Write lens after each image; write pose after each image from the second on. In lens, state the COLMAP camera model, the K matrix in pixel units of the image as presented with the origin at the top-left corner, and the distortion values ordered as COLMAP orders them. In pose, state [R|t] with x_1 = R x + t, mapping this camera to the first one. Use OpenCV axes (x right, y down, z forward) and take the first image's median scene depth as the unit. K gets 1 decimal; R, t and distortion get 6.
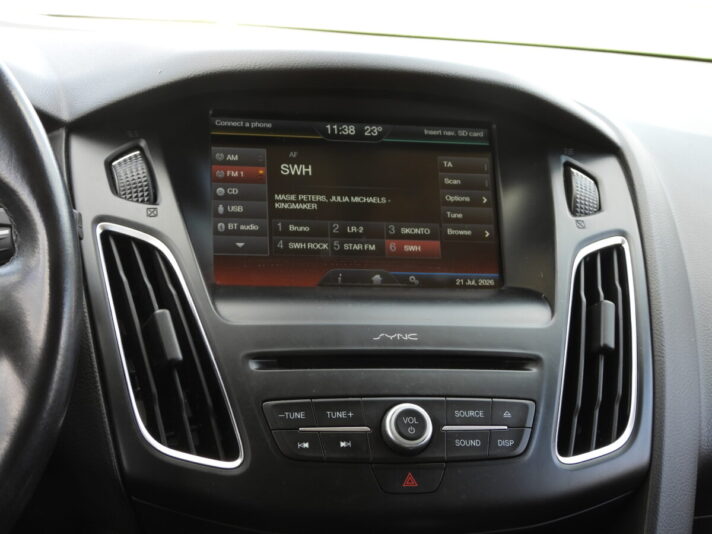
lens RADIAL K [[1442.1, 0, 355.5], [0, 1442.1, 266.5], [0, 0, 1]] dist [-0.073656, 0.000000]
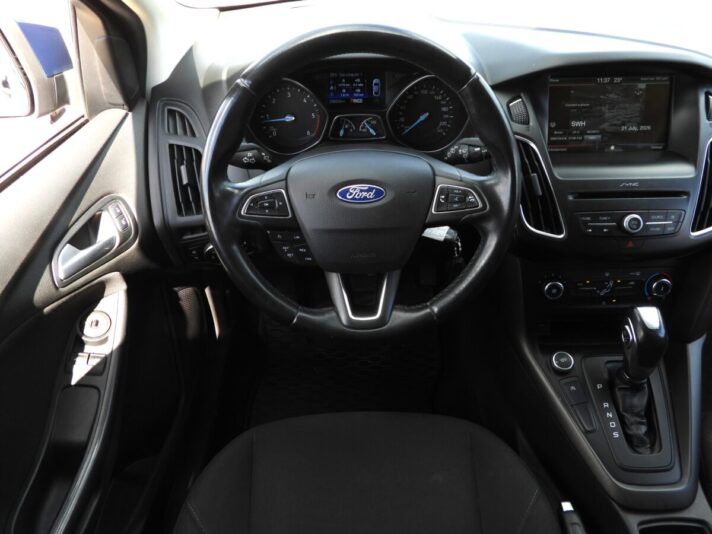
lens RADIAL K [[509.6, 0, 358.3], [0, 509.6, 267.9], [0, 0, 1]] dist [-0.010134, -0.002150]
pose [[0.973181, 0.061203, -0.221749, -0.217864], [0.041084, 0.902219, 0.429317, -0.210738], [0.226342, -0.426914, 0.875508, 0.064032]]
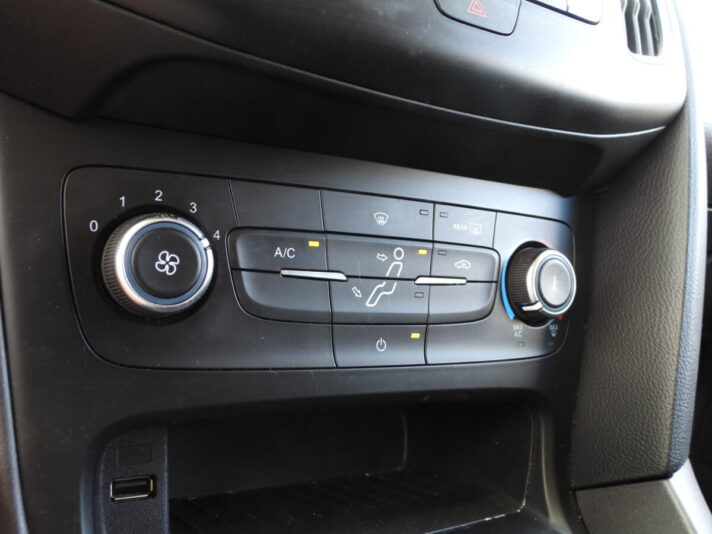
lens RADIAL K [[666.4, 0, 353.8], [0, 666.4, 266.8], [0, 0, 1]] dist [-0.007185, 0.000000]
pose [[0.947261, 0.051752, 0.316257, -0.084185], [-0.070332, 0.996387, 0.047610, 0.228536], [-0.312650, -0.067342, 0.947478, 0.699975]]
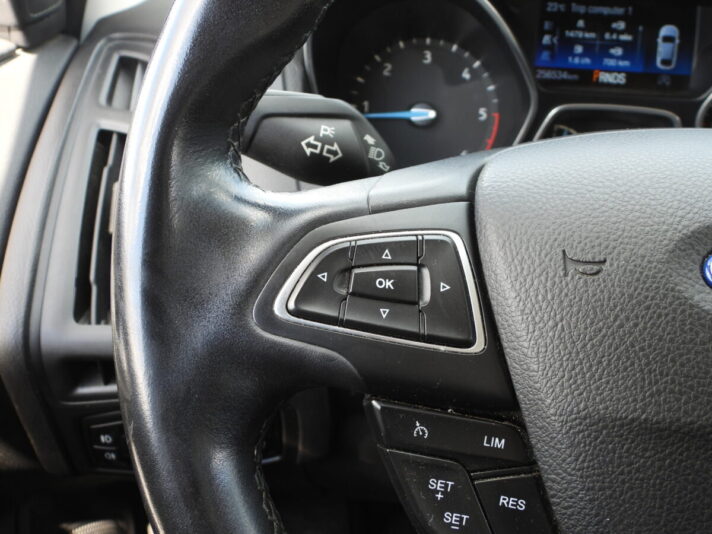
lens RADIAL K [[746.5, 0, 357.1], [0, 746.5, 266.9], [0, 0, 1]] dist [-0.033531, 0.000000]
pose [[0.939488, 0.092823, -0.329768, -0.449113], [-0.034912, 0.983523, 0.177380, -0.027520], [0.340799, -0.155134, 0.927248, 0.496046]]
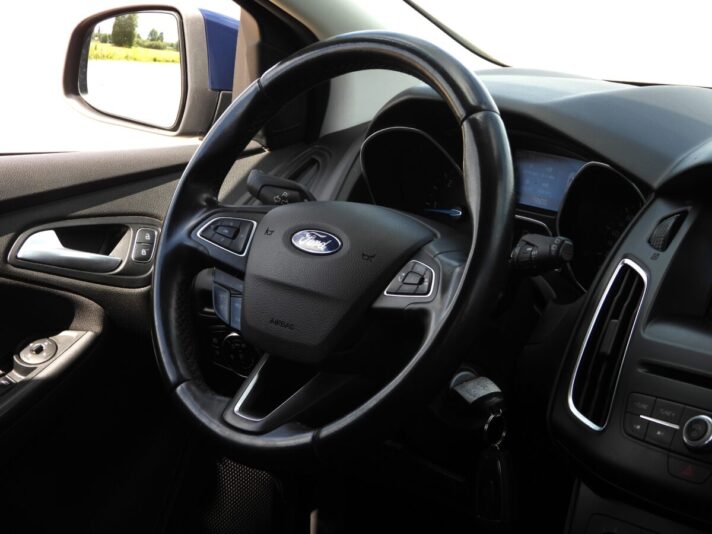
lens RADIAL K [[1678.3, 0, 357.5], [0, 1678.3, 266.5], [0, 0, 1]] dist [-0.102222, 0.000000]
pose [[0.505059, 0.131292, -0.853040, 1.099003], [-0.185820, 0.981725, 0.041079, -0.041066], [0.842844, 0.137765, 0.520226, -0.083720]]
